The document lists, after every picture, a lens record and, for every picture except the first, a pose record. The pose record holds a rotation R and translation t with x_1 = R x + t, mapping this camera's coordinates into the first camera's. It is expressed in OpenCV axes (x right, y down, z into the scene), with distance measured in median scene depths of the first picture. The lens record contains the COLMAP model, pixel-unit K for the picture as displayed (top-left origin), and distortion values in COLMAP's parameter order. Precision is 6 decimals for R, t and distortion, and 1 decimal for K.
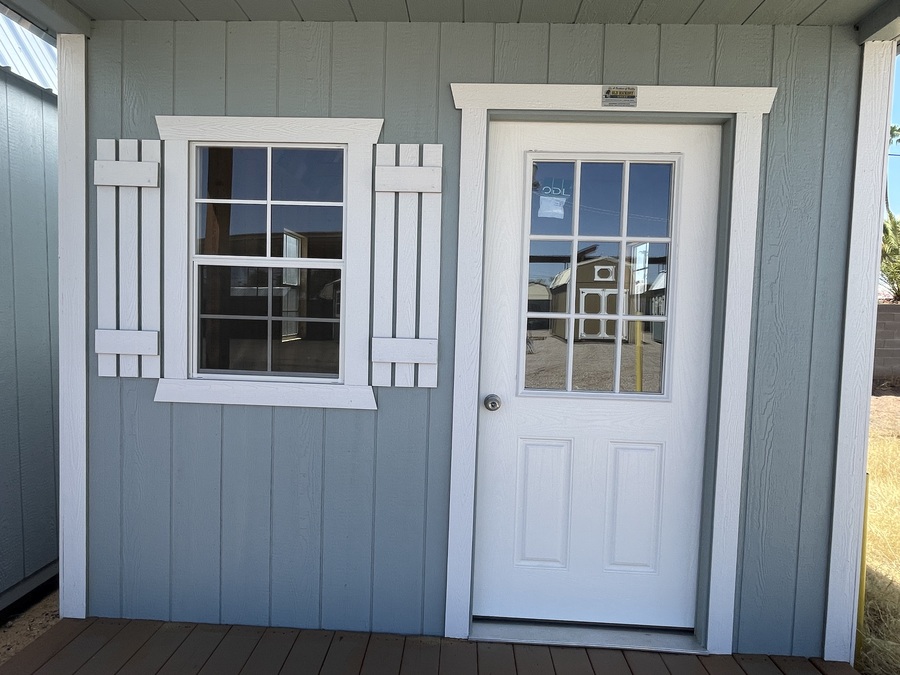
lens RADIAL K [[601.8, 0, 450.0], [0, 601.8, 337.5], [0, 0, 1]] dist [-0.000377, -0.001110]
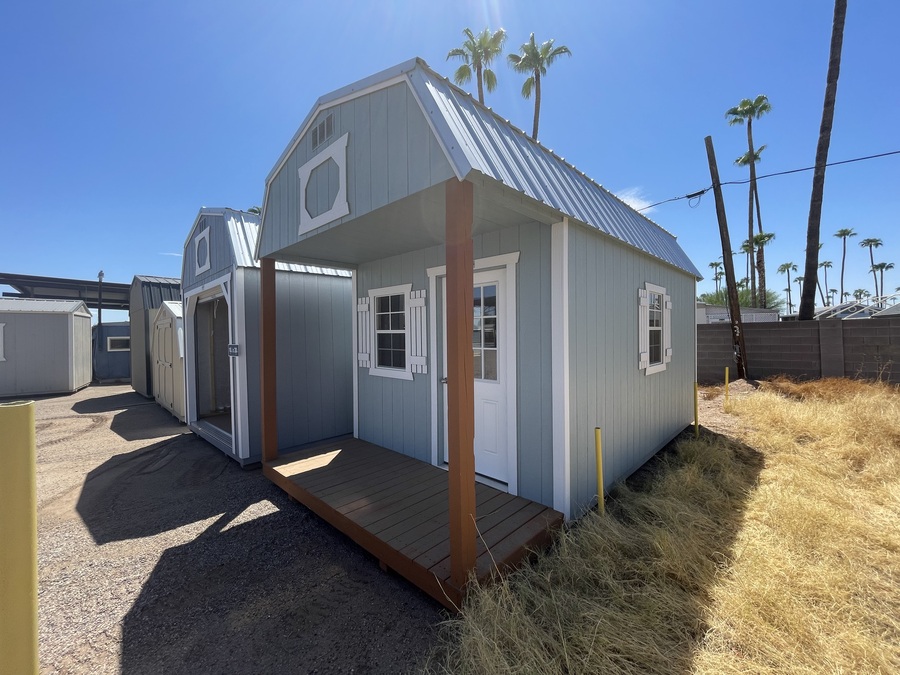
lens RADIAL K [[366.5, 0, 450.0], [0, 366.5, 337.5], [0, 0, 1]] dist [-0.001699, -0.000221]
pose [[0.749664, -0.026136, -0.661302, 1.202585], [-0.006420, 0.998886, -0.046756, -0.007709], [0.661787, 0.039297, 0.748661, -0.228337]]
